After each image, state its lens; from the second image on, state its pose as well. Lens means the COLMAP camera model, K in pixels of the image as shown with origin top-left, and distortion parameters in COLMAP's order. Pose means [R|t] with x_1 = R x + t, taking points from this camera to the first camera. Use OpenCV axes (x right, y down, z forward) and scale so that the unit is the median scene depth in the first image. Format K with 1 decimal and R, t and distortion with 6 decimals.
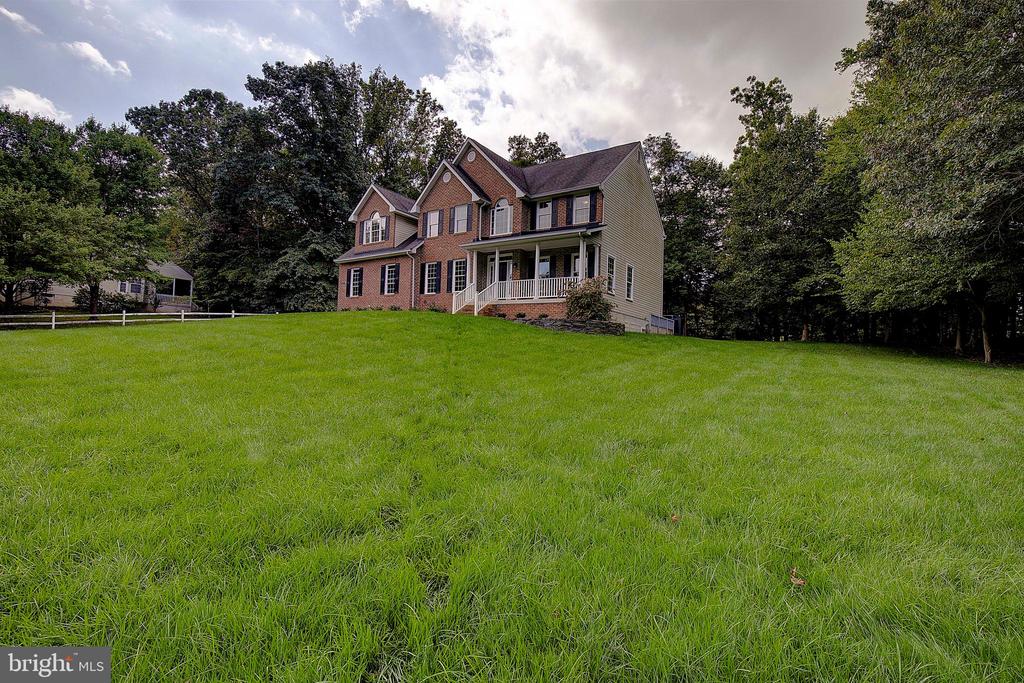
lens RADIAL K [[477.0, 0, 511.1], [0, 477.0, 339.3], [0, 0, 1]] dist [-0.051415, 0.013062]
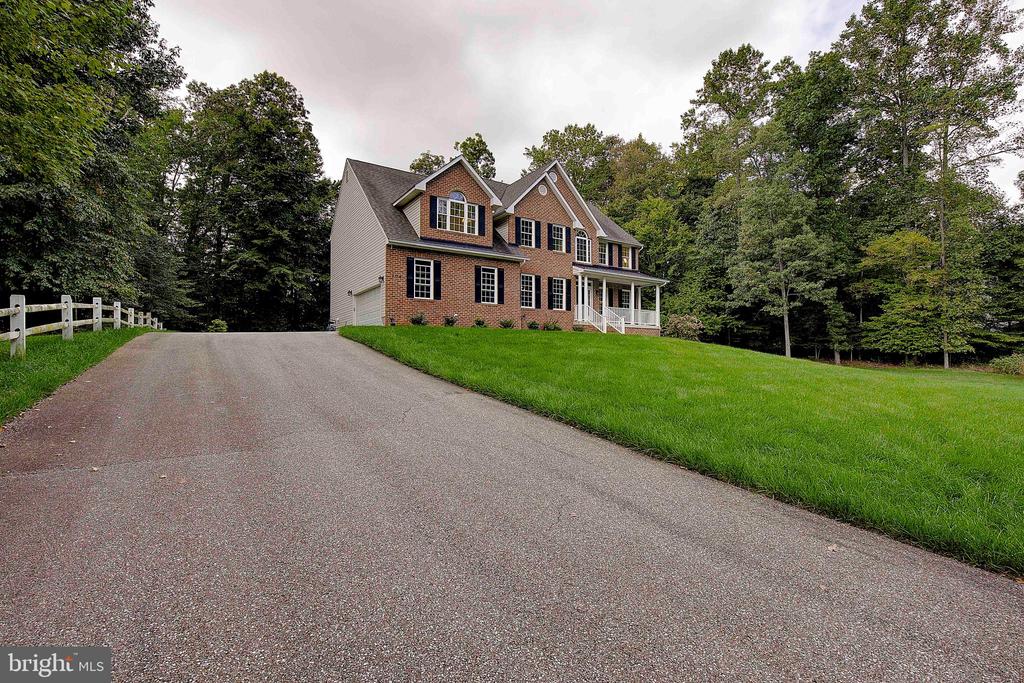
lens RADIAL K [[469.4, 0, 528.6], [0, 469.4, 351.6], [0, 0, 1]] dist [-0.045109, 0.009004]
pose [[0.337985, -0.014197, 0.941044, -1.047557], [0.013770, 0.999854, 0.010139, -0.021583], [-0.941051, 0.009531, 0.338131, 0.706487]]
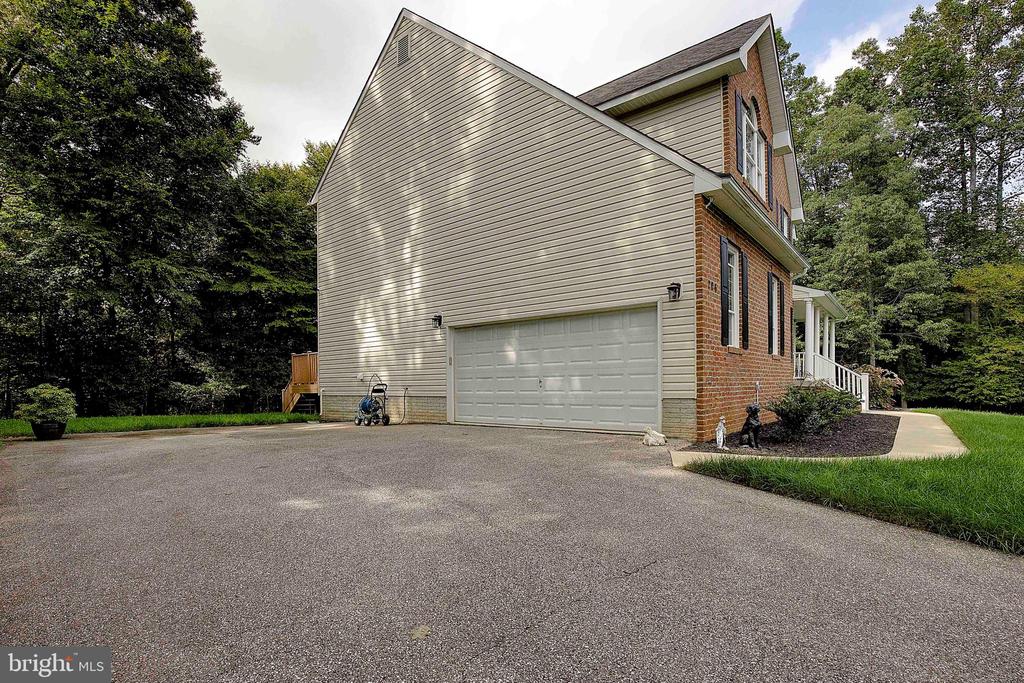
lens RADIAL K [[491.8, 0, 525.7], [0, 491.8, 383.8], [0, 0, 1]] dist [-0.019486, 0.001109]
pose [[0.057220, -0.025808, 0.998028, -0.705873], [0.014485, 0.999582, 0.025018, -0.089775], [-0.998256, 0.013025, 0.057570, 1.252237]]
